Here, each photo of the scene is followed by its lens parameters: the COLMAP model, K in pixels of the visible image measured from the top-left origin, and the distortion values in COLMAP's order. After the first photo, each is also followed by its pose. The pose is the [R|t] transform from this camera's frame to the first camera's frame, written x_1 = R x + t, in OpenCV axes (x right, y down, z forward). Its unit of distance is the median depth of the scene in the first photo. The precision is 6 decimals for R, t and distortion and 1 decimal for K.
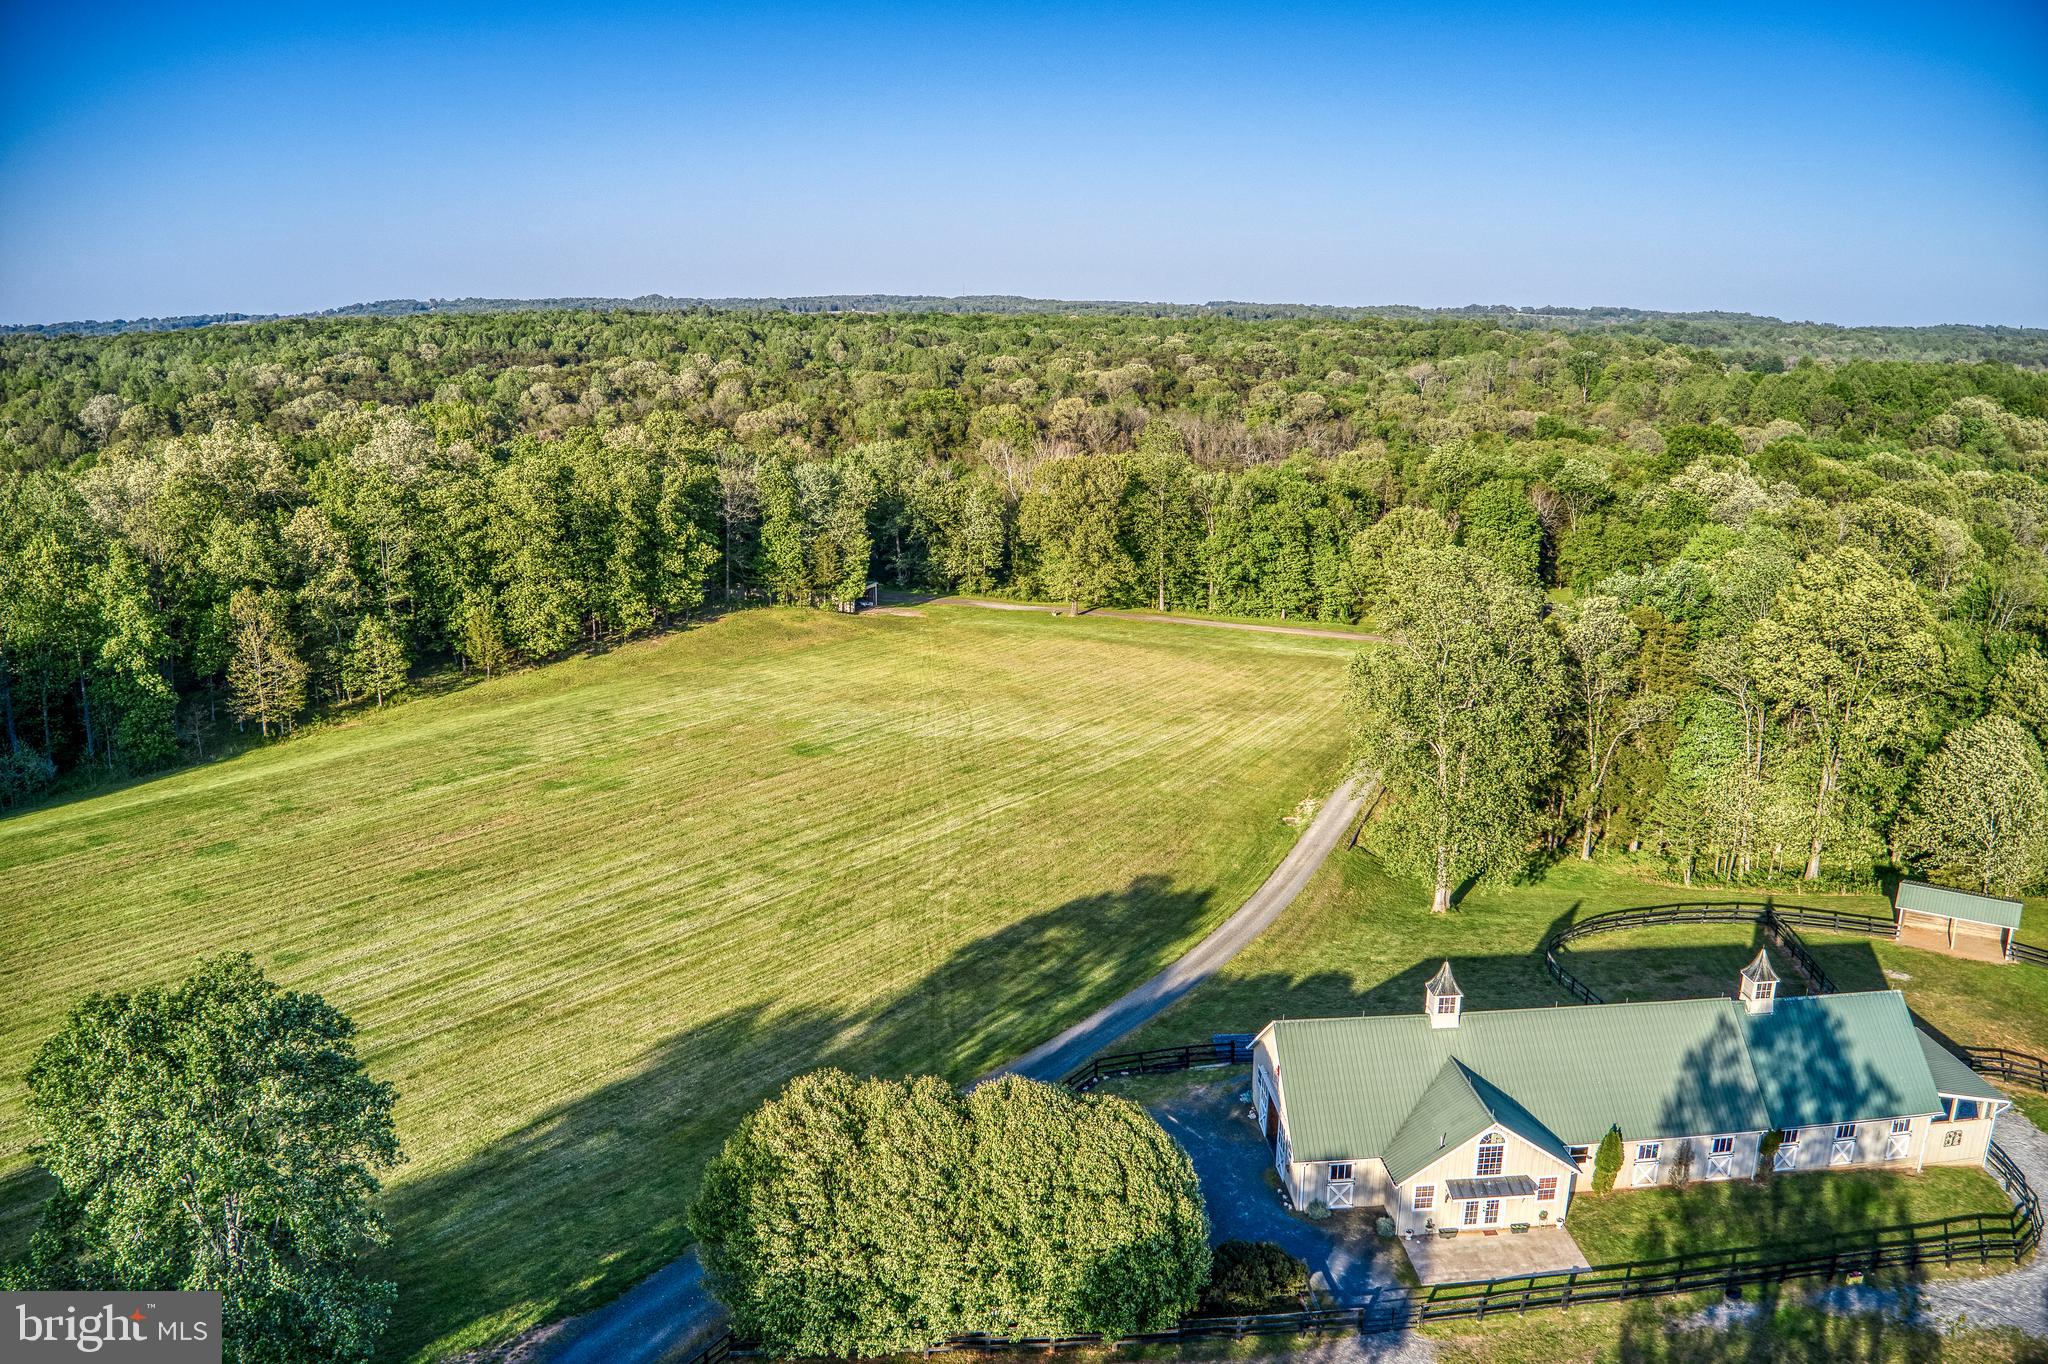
lens RADIAL K [[1618.4, 0, 1024.0], [0, 1618.4, 682.0], [0, 0, 1]] dist [-0.194923, 0.028759]
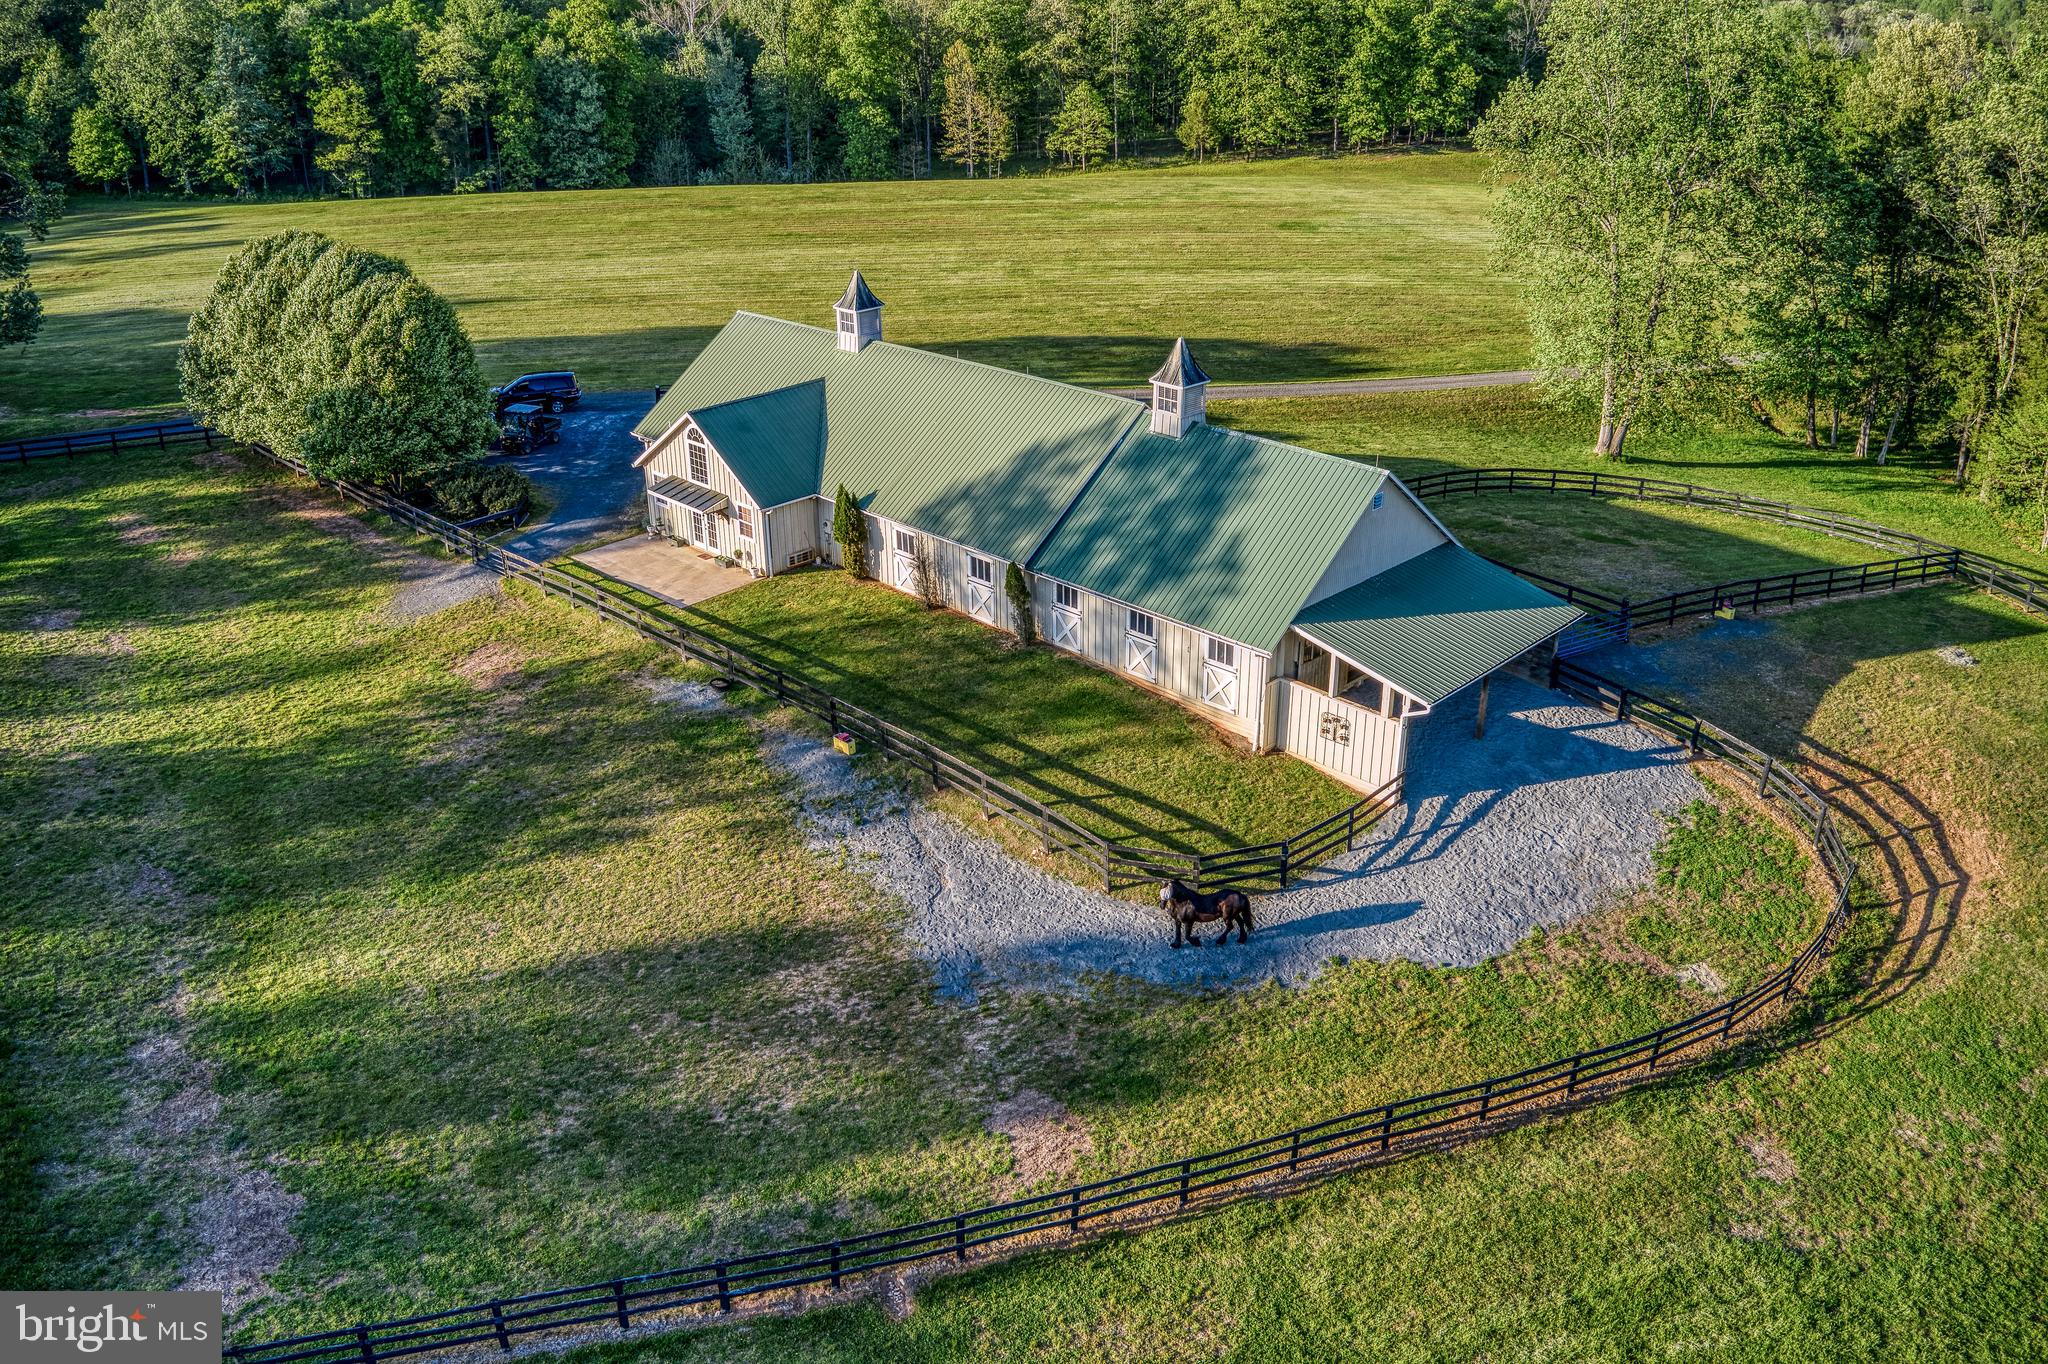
lens RADIAL K [[1618.4, 0, 1024.0], [0, 1618.4, 682.0], [0, 0, 1]] dist [-0.194923, 0.028759]
pose [[0.665101, 0.306766, -0.680834, 0.496640], [-0.159816, 0.949075, 0.271506, 0.073212], [0.729452, -0.071770, 0.680257, 0.250159]]
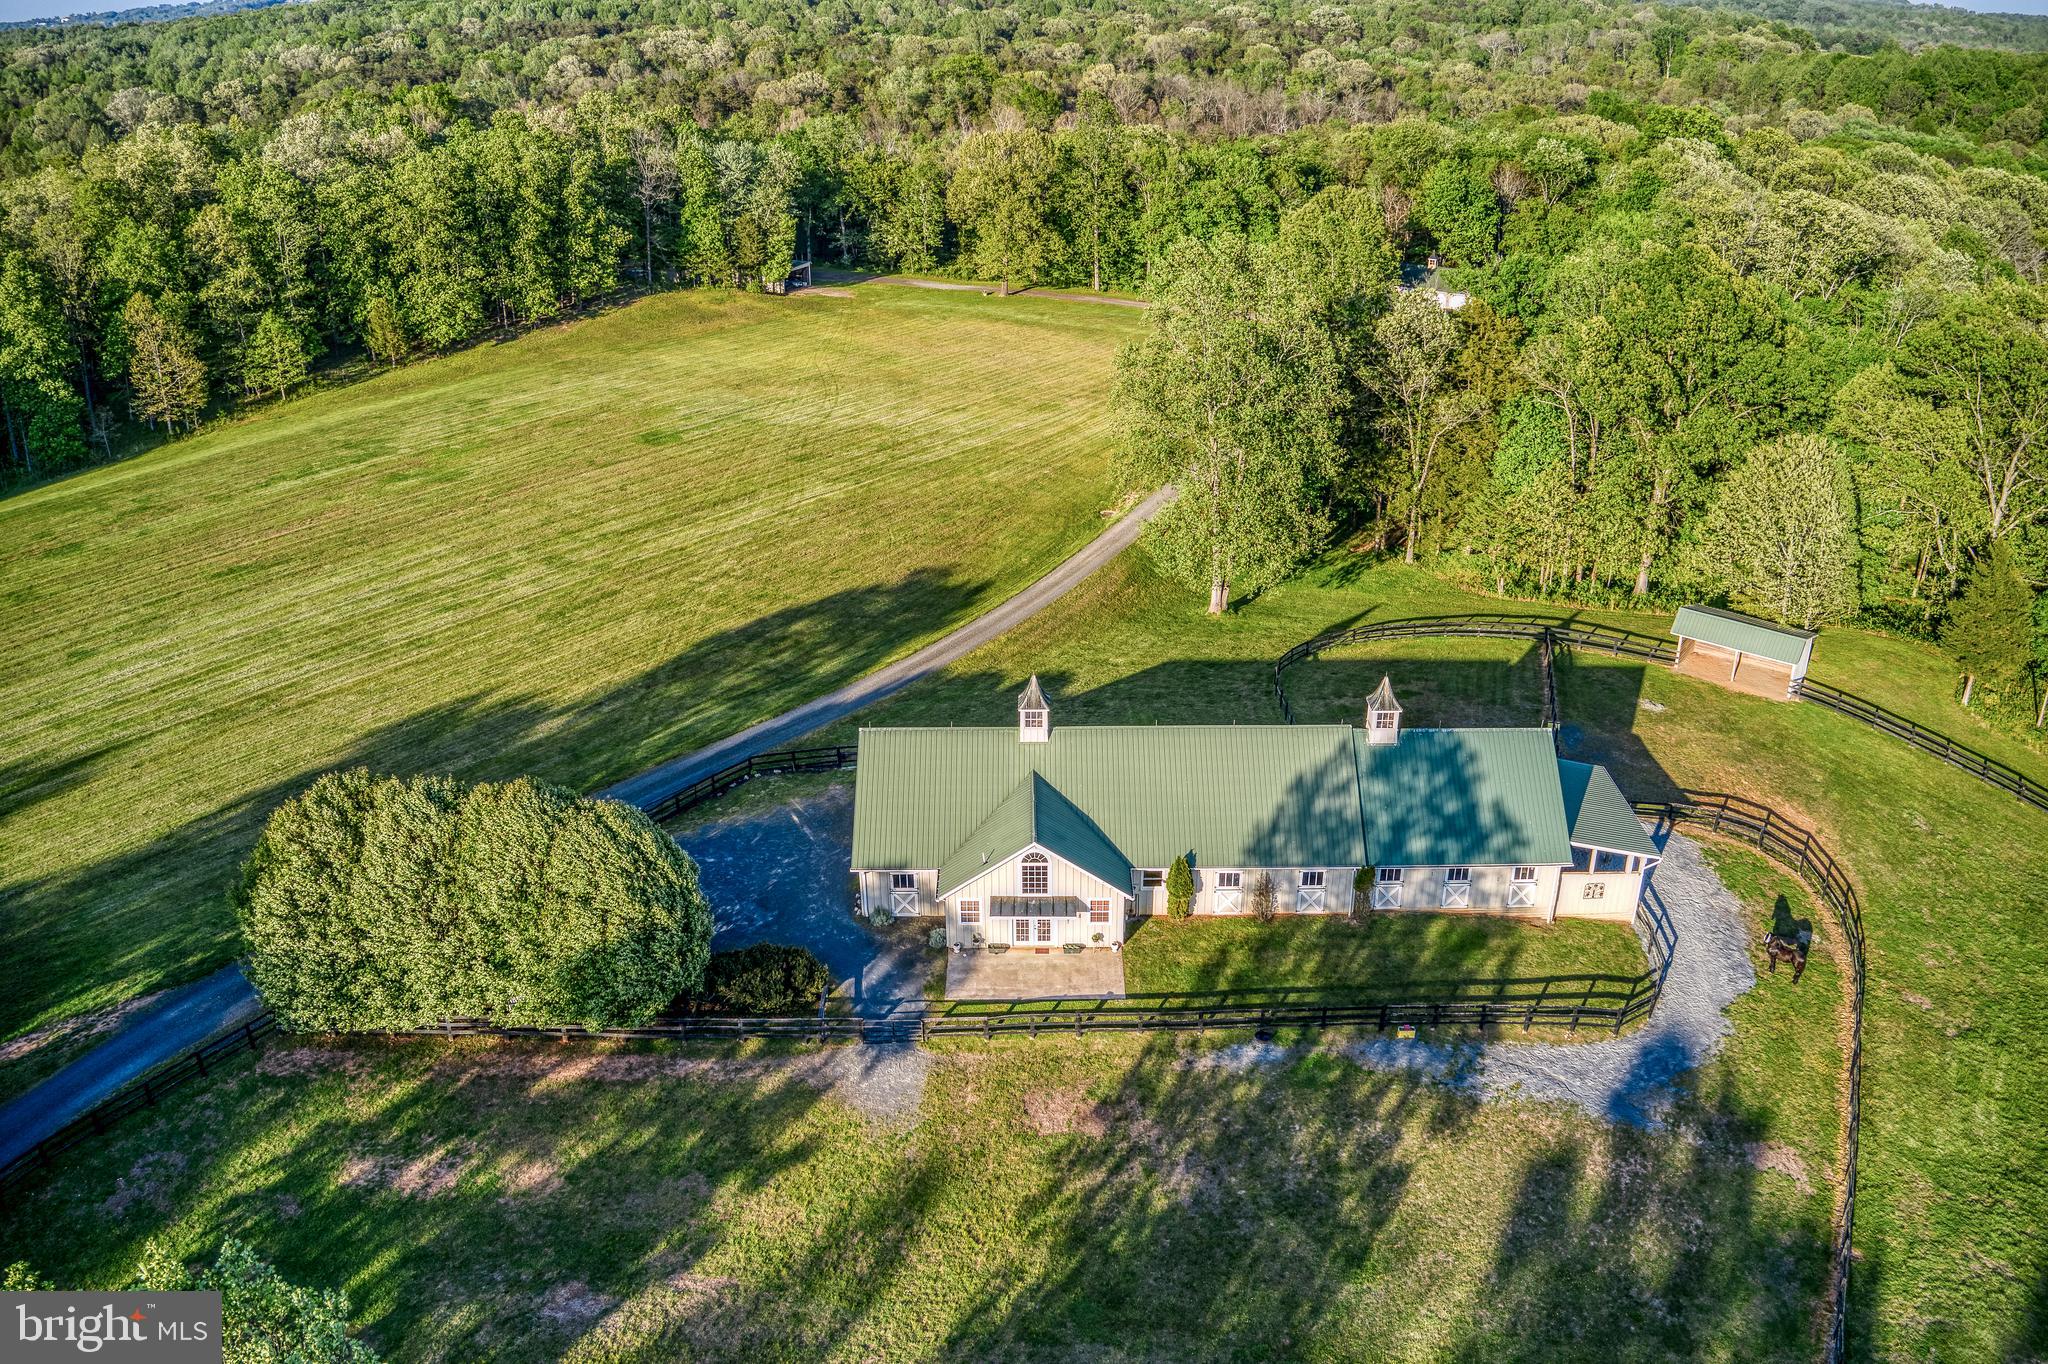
lens RADIAL K [[1618.4, 0, 1024.0], [0, 1618.4, 682.0], [0, 0, 1]] dist [-0.194923, 0.028759]
pose [[0.998037, 0.017520, -0.060125, 0.165904], [-0.005074, 0.979535, 0.201209, -0.010667], [0.062419, -0.200509, 0.977701, 0.011023]]
